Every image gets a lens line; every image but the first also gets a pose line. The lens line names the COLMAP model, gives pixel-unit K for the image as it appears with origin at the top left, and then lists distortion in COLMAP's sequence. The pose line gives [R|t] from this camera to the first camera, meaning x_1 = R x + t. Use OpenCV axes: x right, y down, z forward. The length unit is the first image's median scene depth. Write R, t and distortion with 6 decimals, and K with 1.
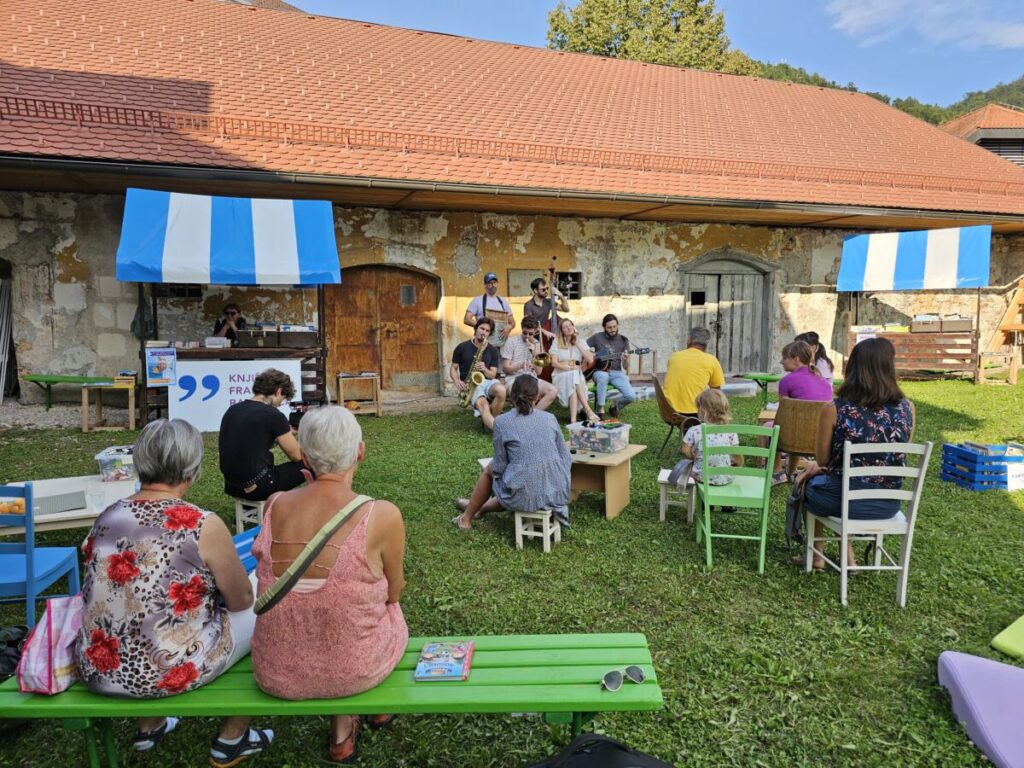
lens RADIAL K [[732.4, 0, 505.5], [0, 732.4, 393.0], [0, 0, 1]] dist [-0.000902, -0.019146]
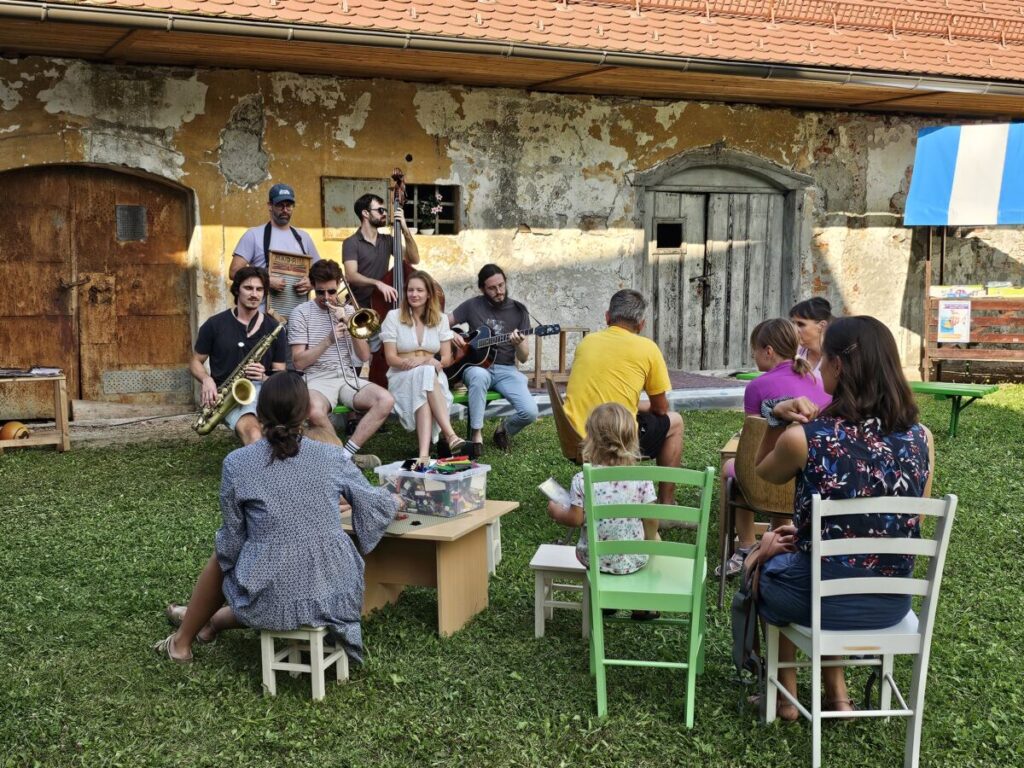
lens RADIAL K [[732.4, 0, 516.6], [0, 732.4, 377.8], [0, 0, 1]] dist [-0.000902, -0.019146]
pose [[0.999305, -0.000922, 0.037275, 0.126580], [0.001558, 0.999854, -0.017043, -0.010693], [-0.037253, 0.017089, 0.999160, 0.451359]]
